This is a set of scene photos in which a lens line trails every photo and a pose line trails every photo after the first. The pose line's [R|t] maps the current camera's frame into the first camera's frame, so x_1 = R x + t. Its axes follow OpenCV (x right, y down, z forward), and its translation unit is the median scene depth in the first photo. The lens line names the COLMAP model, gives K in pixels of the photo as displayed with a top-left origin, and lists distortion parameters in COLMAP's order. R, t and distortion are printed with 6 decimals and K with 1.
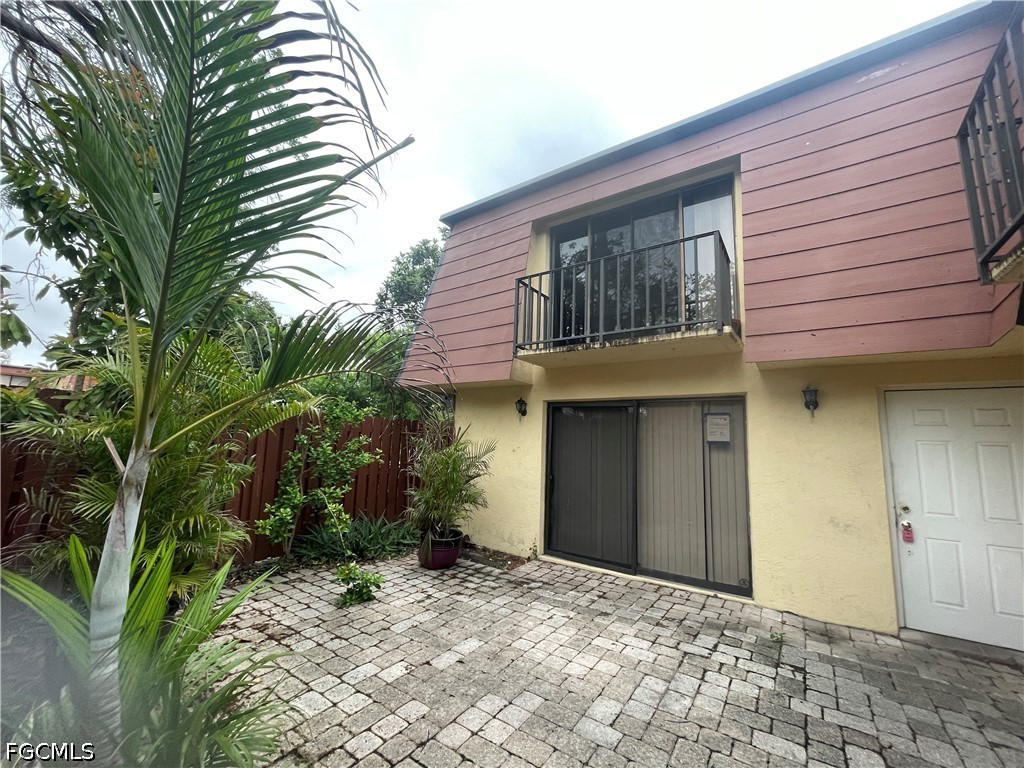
lens RADIAL K [[411.9, 0, 509.6], [0, 411.9, 382.5], [0, 0, 1]] dist [-0.002967, -0.000360]
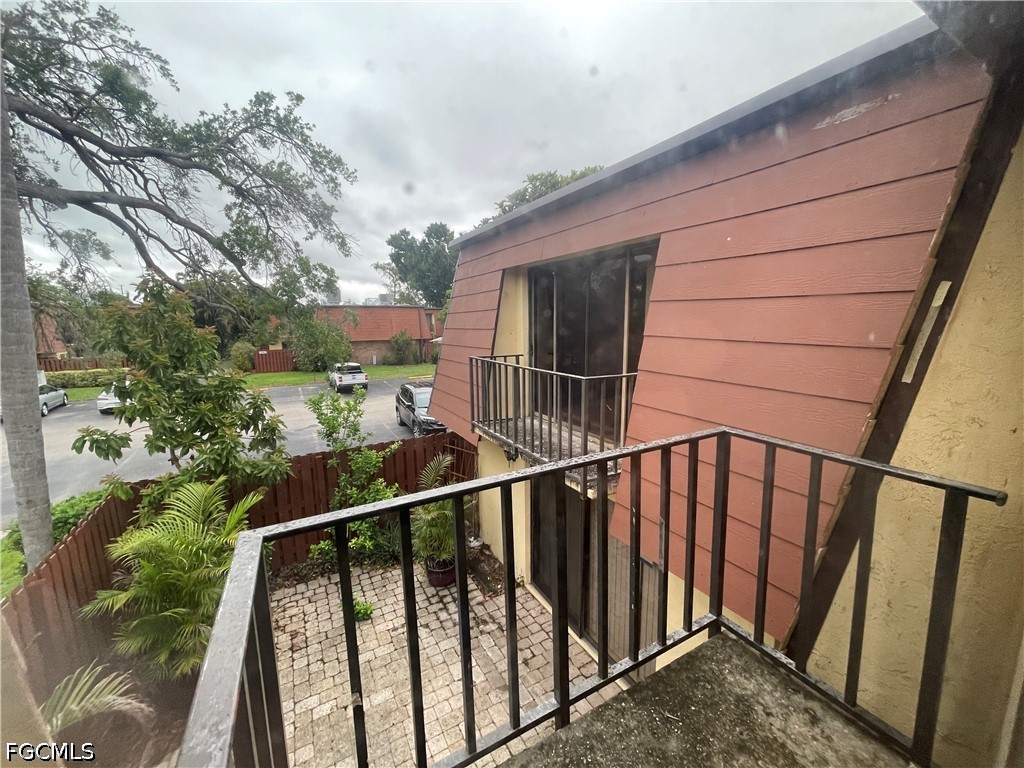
lens RADIAL K [[411.9, 0, 513.2], [0, 411.9, 385.2], [0, 0, 1]] dist [-0.002967, -0.000360]
pose [[0.901071, 0.023239, -0.433049, 0.630005], [0.105408, 0.956882, 0.270678, -0.511969], [0.420667, -0.289547, 0.859768, 0.191020]]
